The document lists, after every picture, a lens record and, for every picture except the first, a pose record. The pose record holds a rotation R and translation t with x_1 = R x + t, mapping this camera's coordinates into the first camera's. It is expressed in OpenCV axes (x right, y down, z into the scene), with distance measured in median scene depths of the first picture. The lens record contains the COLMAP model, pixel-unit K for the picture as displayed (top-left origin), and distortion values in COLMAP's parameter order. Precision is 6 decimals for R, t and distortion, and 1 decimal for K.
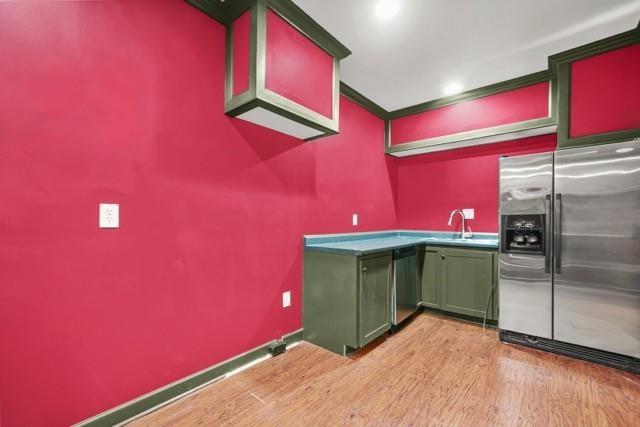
lens RADIAL K [[274.8, 0, 319.0], [0, 274.8, 220.3], [0, 0, 1]] dist [0.001484, 0.000272]
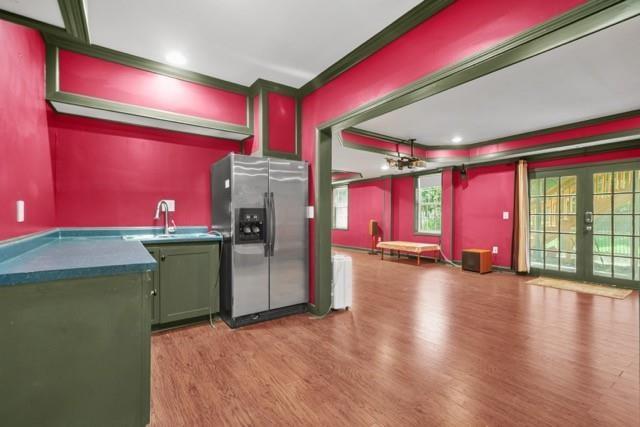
lens RADIAL K [[286.4, 0, 319.1], [0, 286.4, 212.0], [0, 0, 1]] dist [-0.000424, -0.000125]
pose [[0.257965, 0.006447, 0.966133, -0.315846], [-0.005970, 0.999969, -0.005079, -0.001105], [-0.966136, -0.004458, 0.257996, 0.420803]]
